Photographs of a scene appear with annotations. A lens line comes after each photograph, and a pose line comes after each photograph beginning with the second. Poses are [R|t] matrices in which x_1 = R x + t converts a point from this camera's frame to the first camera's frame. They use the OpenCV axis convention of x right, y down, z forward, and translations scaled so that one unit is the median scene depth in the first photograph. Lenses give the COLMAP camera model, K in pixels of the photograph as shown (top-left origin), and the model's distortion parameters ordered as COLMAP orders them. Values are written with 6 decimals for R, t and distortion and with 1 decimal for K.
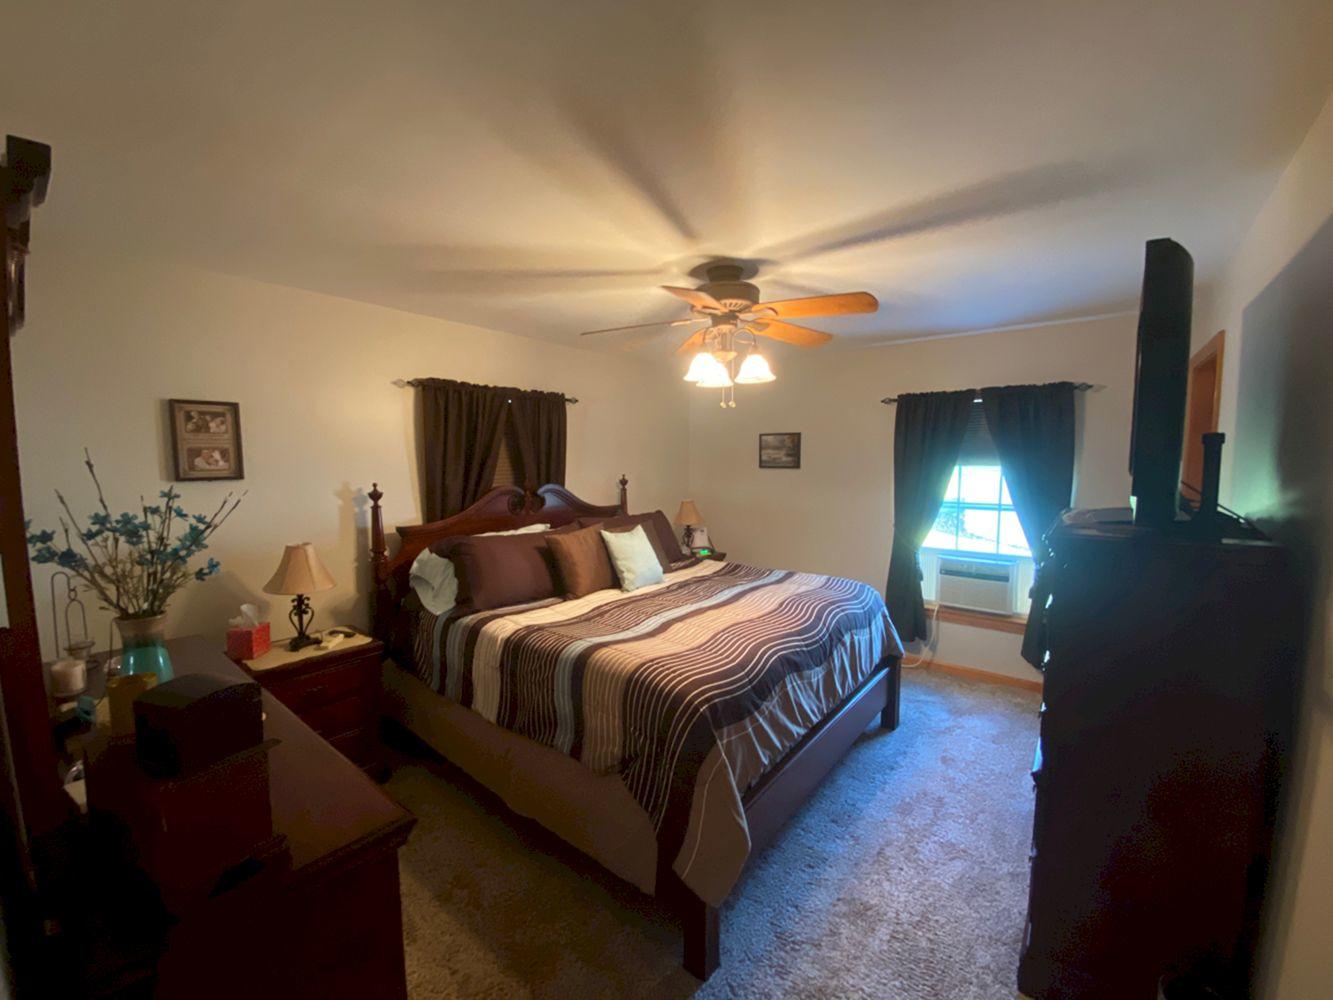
lens RADIAL K [[538.1, 0, 659.6], [0, 538.1, 503.7], [0, 0, 1]] dist [0.052039, -0.033801]
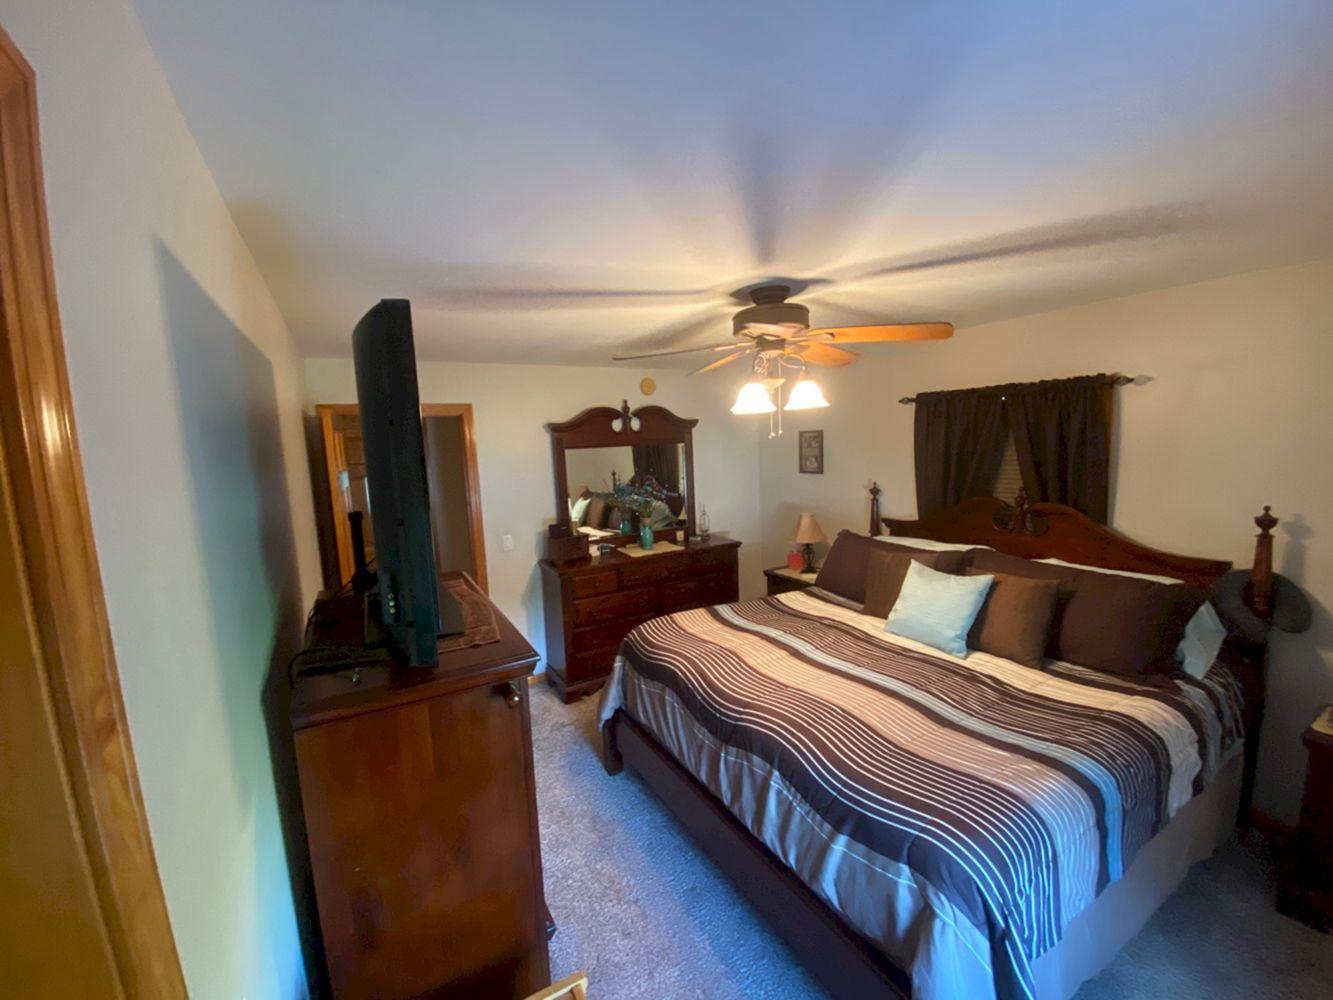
lens RADIAL K [[538.1, 0, 659.6], [0, 538.1, 503.7], [0, 0, 1]] dist [0.052039, -0.033801]
pose [[-0.361060, 0.129949, -0.923444, 1.034877], [-0.039225, 0.987251, 0.154264, -0.195373], [0.931717, 0.091920, -0.351359, 1.136059]]
